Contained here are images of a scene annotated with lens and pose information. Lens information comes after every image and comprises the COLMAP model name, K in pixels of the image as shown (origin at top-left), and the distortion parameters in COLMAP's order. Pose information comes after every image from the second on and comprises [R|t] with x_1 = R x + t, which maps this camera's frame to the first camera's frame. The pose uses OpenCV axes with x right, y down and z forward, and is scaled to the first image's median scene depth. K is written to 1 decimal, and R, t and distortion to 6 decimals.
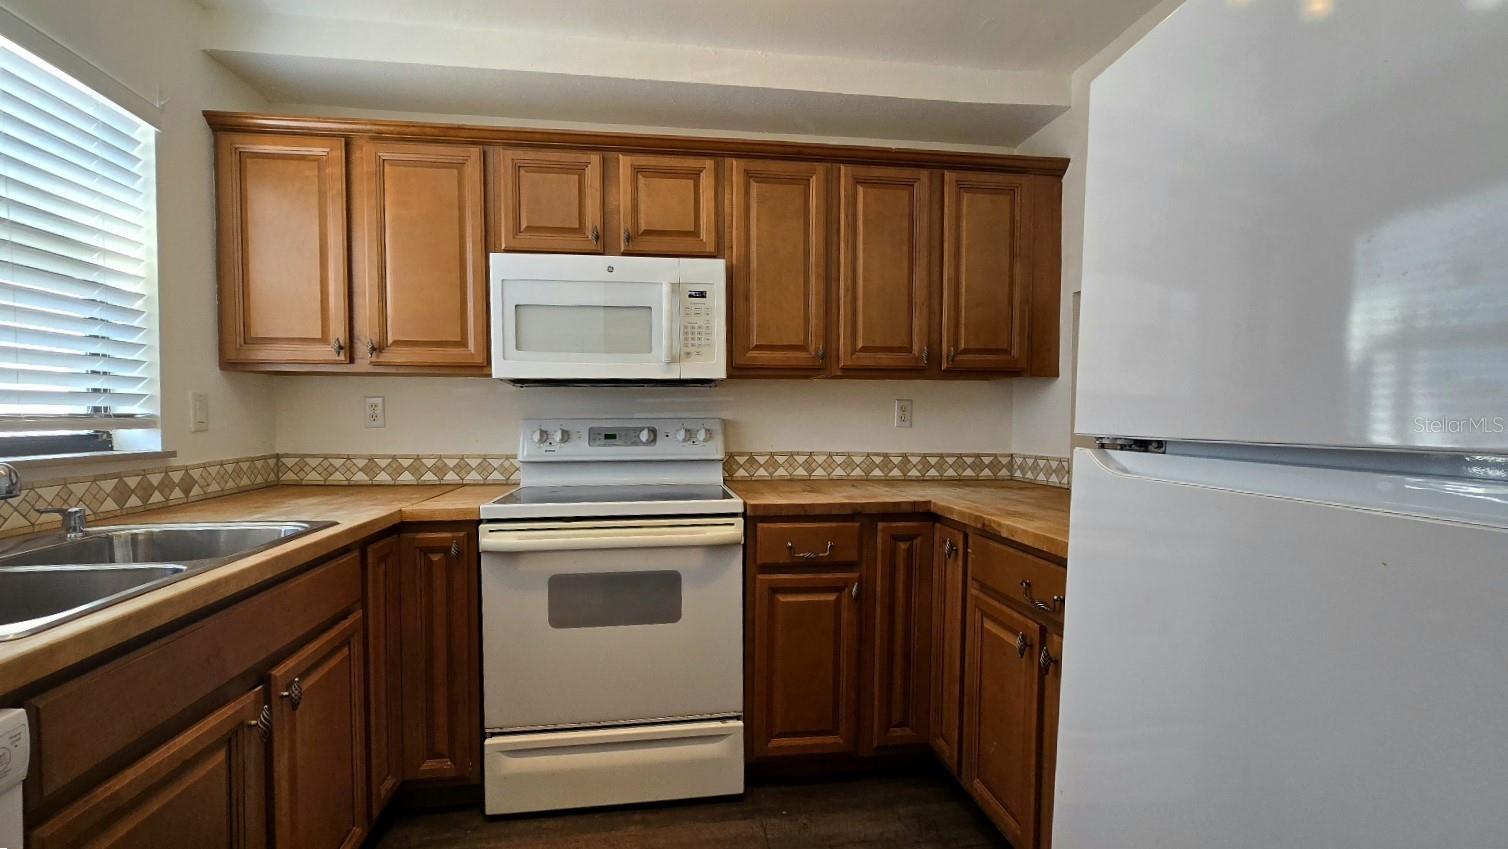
lens RADIAL K [[648.7, 0, 749.6], [0, 648.7, 431.8], [0, 0, 1]] dist [-0.002781, -0.000024]
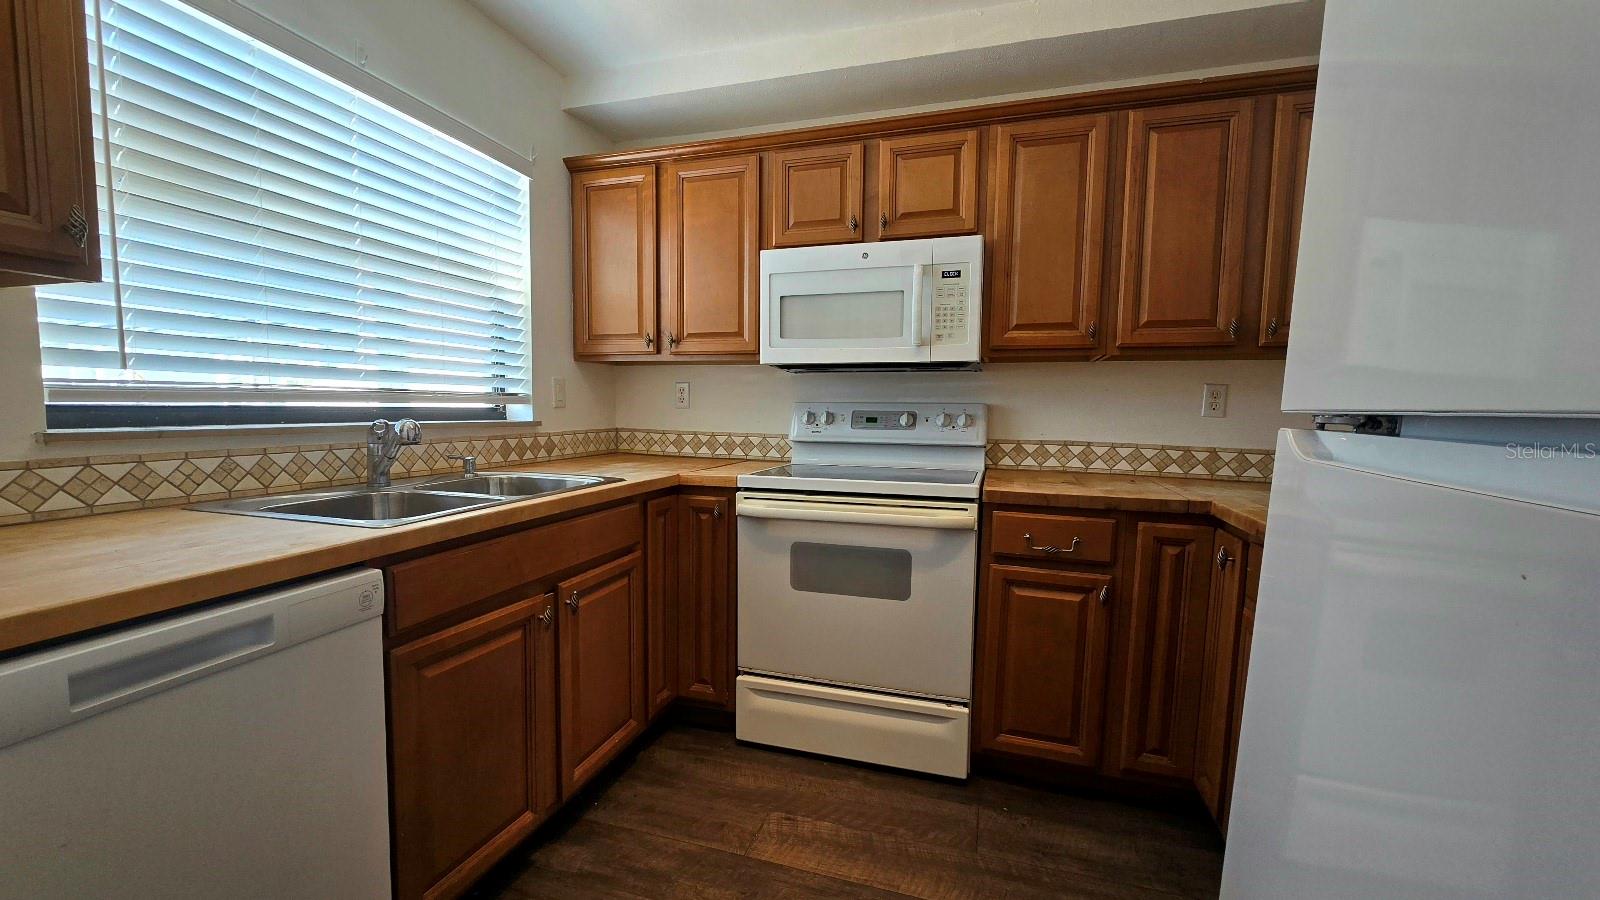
lens RADIAL K [[653.4, 0, 797.1], [0, 653.4, 456.5], [0, 0, 1]] dist [-0.002221, -0.000249]
pose [[0.902342, 0.044153, -0.428754, 0.156653], [-0.023240, 0.998276, 0.053892, 0.014897], [0.430394, -0.038665, 0.901812, 0.004820]]
